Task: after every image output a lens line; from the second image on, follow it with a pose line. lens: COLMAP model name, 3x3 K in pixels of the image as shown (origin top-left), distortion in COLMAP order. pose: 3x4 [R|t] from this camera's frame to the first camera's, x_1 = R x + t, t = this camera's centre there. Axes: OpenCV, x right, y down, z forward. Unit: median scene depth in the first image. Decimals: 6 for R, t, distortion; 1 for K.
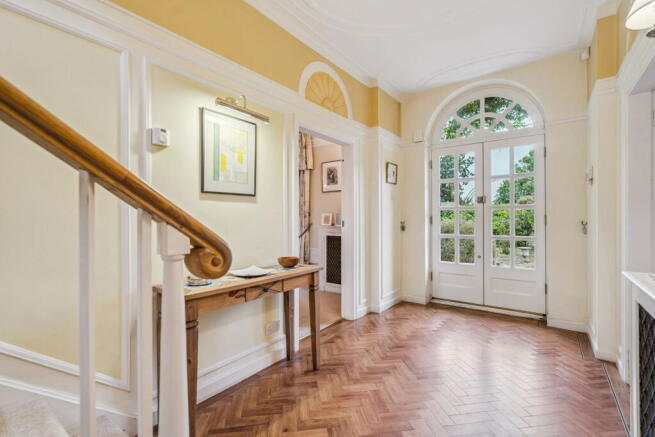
lens RADIAL K [[304.7, 0, 326.2], [0, 304.7, 214.9], [0, 0, 1]] dist [-0.002625, -0.000719]
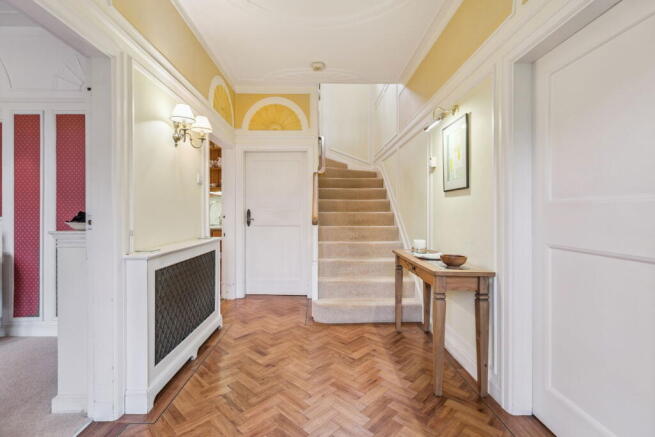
lens RADIAL K [[304.7, 0, 326.2], [0, 304.7, 214.9], [0, 0, 1]] dist [-0.002625, -0.000719]
pose [[-0.790510, 0.006060, -0.612419, 0.799708], [0.006962, 0.999975, 0.000909, 0.021534], [0.612410, -0.003545, -0.790533, 1.671430]]
